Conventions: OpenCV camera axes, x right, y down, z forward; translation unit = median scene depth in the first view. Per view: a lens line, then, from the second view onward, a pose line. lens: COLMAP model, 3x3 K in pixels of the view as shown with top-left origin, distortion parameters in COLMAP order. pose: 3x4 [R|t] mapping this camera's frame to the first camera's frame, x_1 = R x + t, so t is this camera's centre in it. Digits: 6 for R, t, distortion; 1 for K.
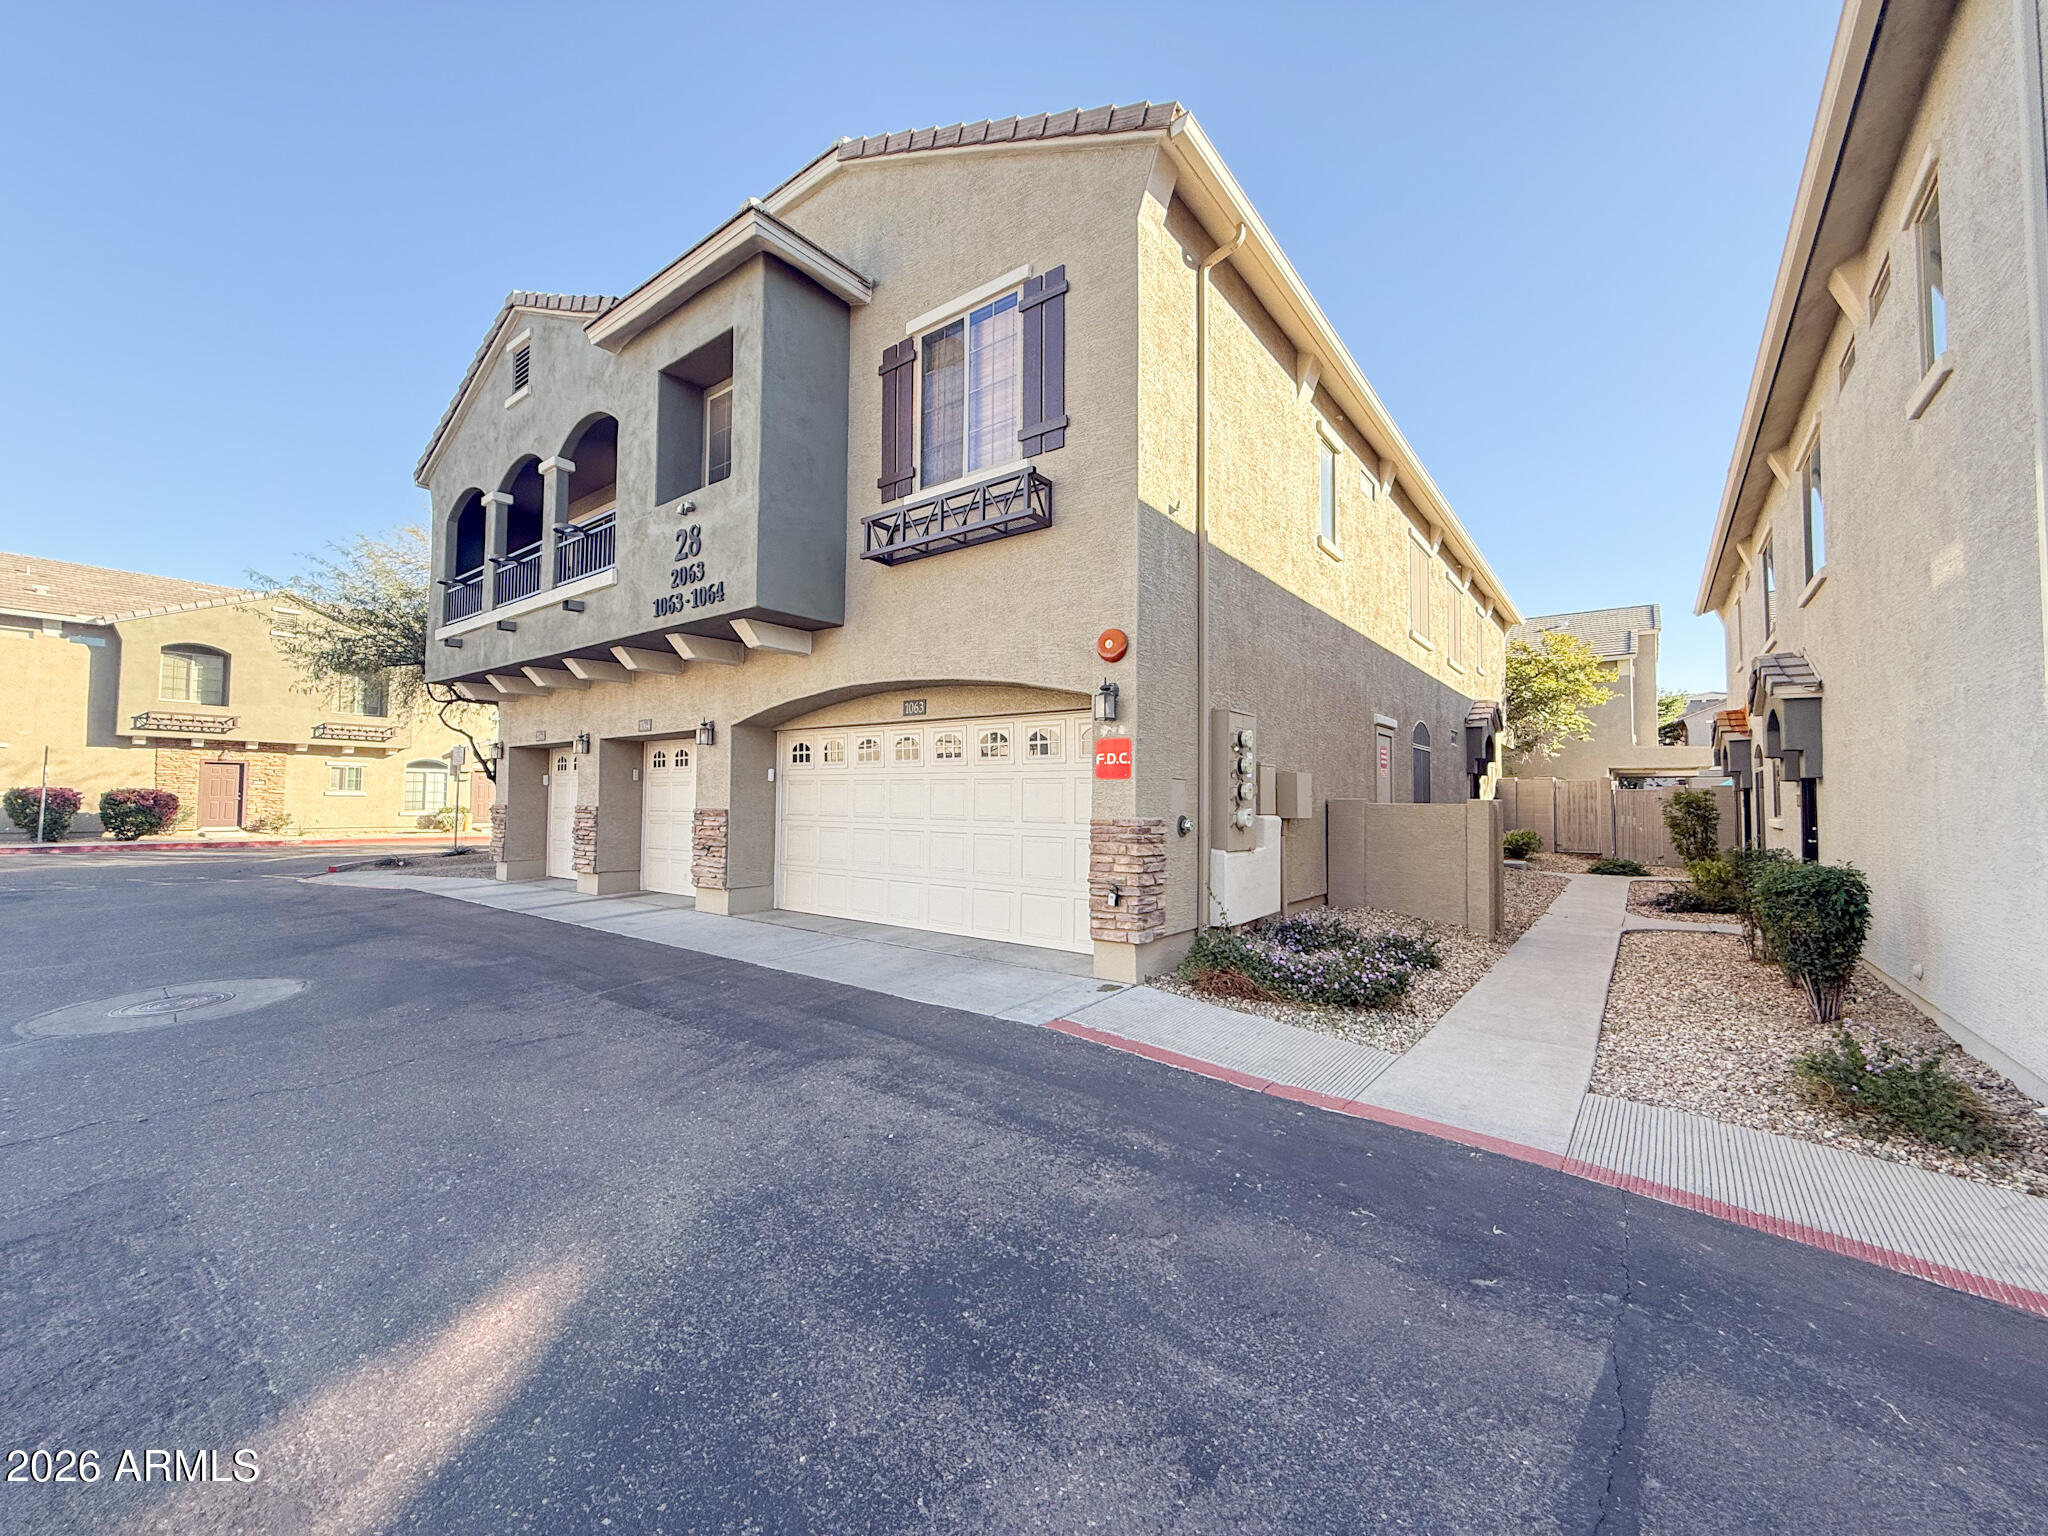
lens RADIAL K [[807.4, 0, 1016.8], [0, 807.4, 767.8], [0, 0, 1]] dist [-0.001493, -0.000074]
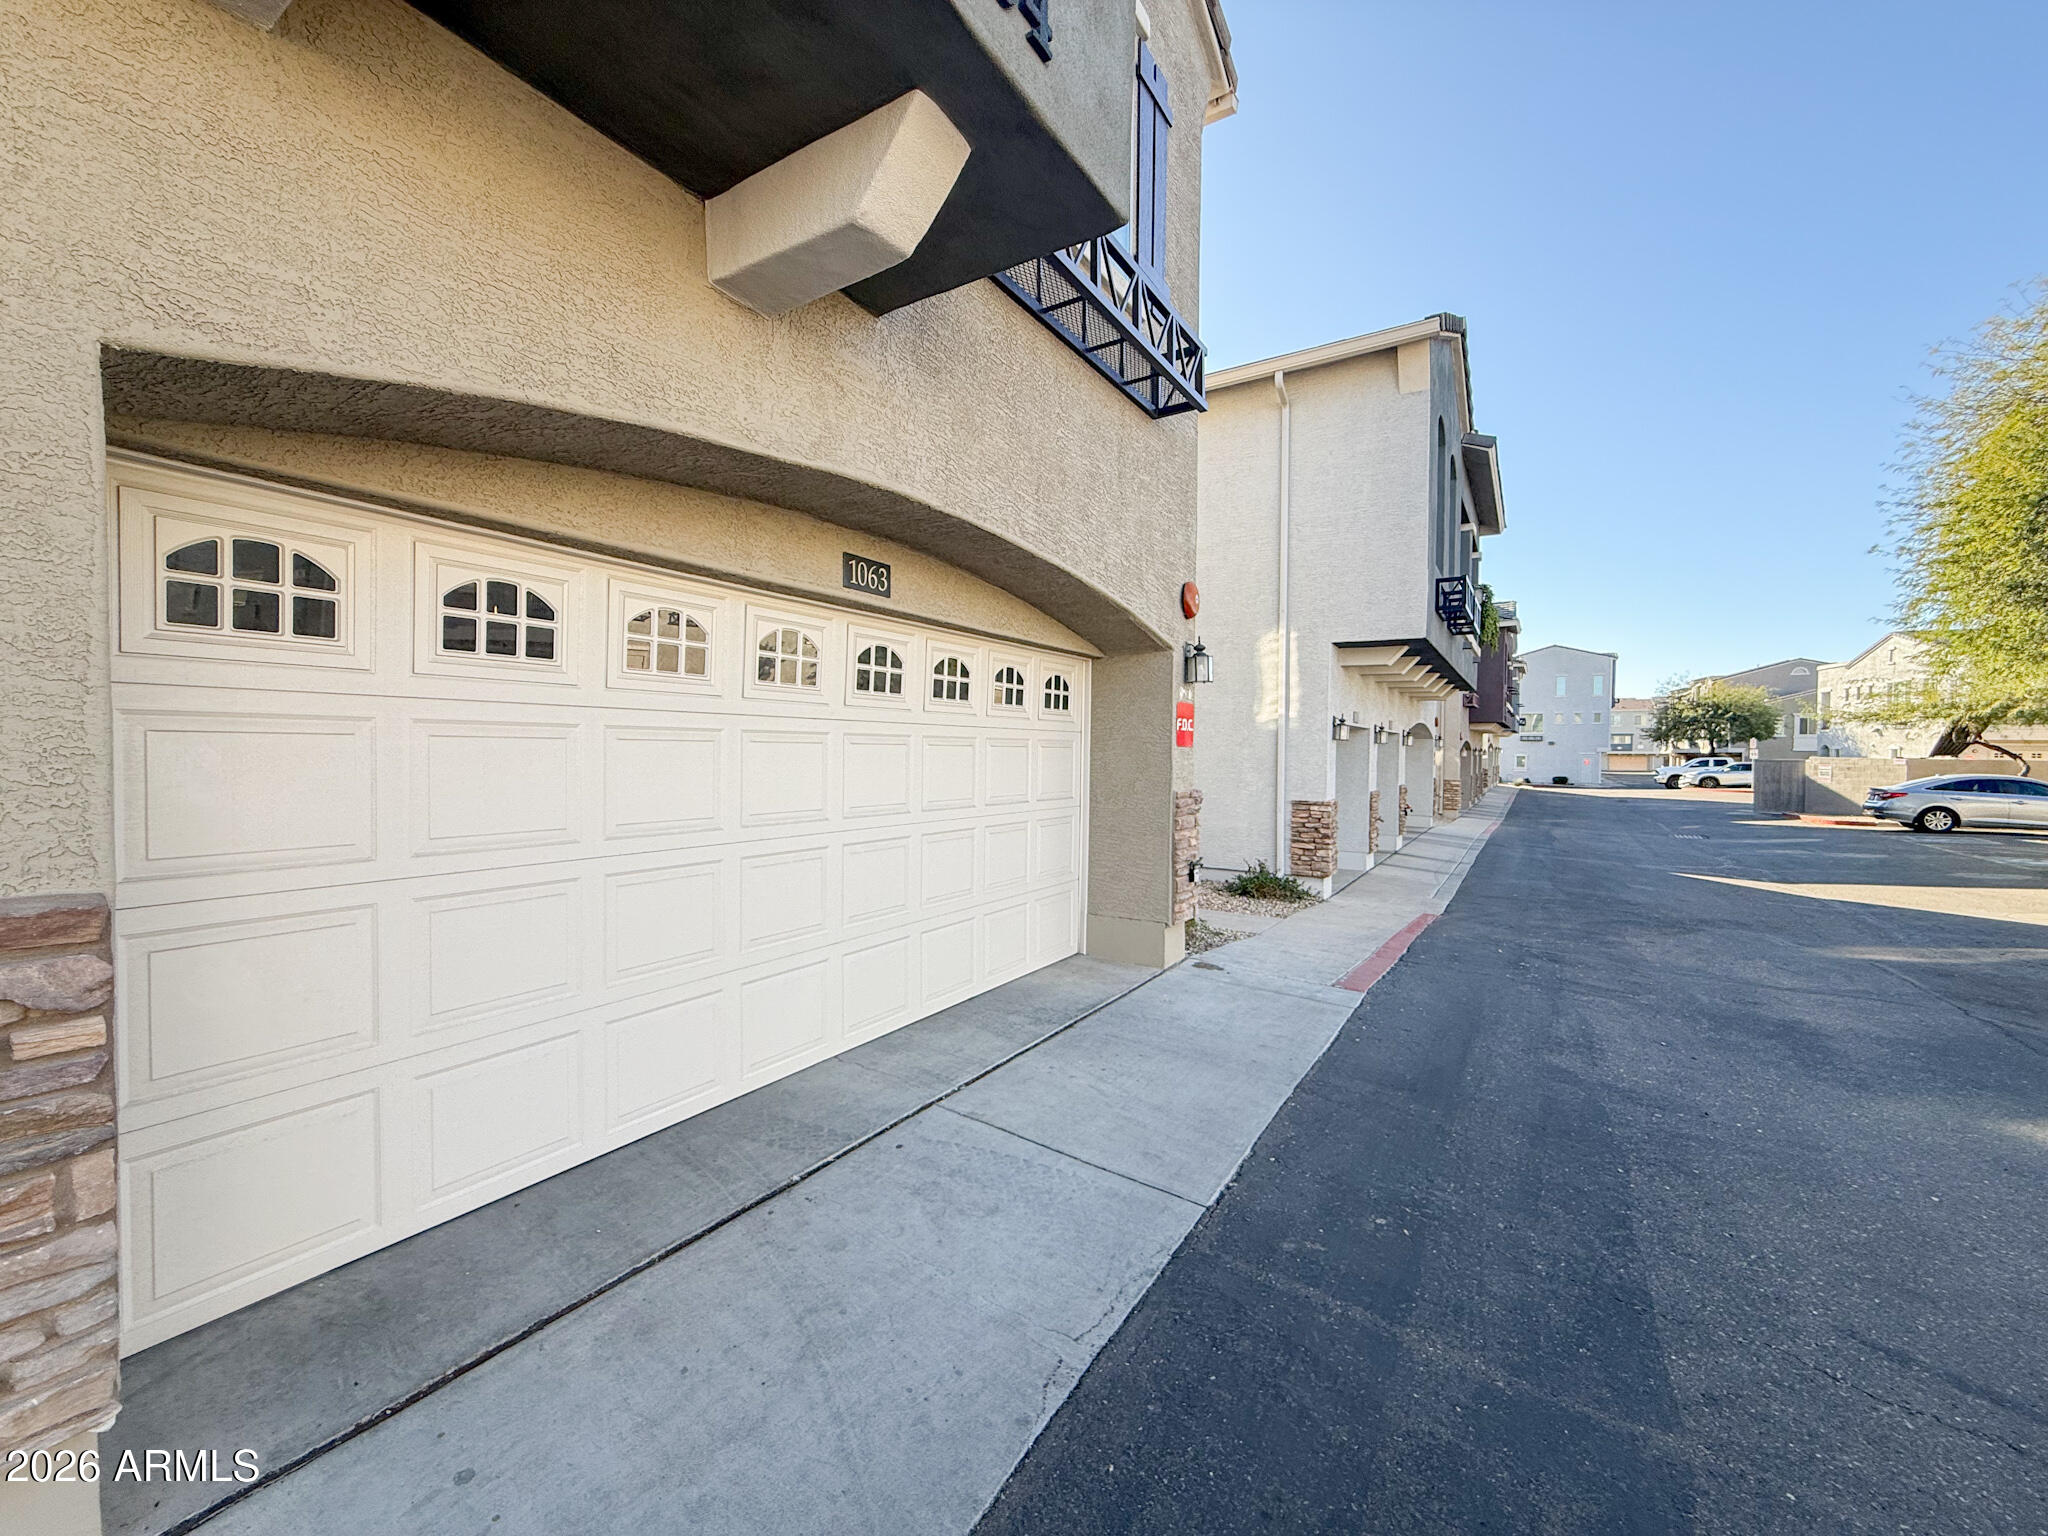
lens RADIAL K [[807.4, 0, 1016.8], [0, 807.4, 767.8], [0, 0, 1]] dist [-0.001493, -0.000074]
pose [[-0.100150, -0.068497, 0.992612, -0.593253], [-0.095830, 0.993654, 0.058900, -0.003523], [-0.990347, -0.089223, -0.106079, 0.967911]]
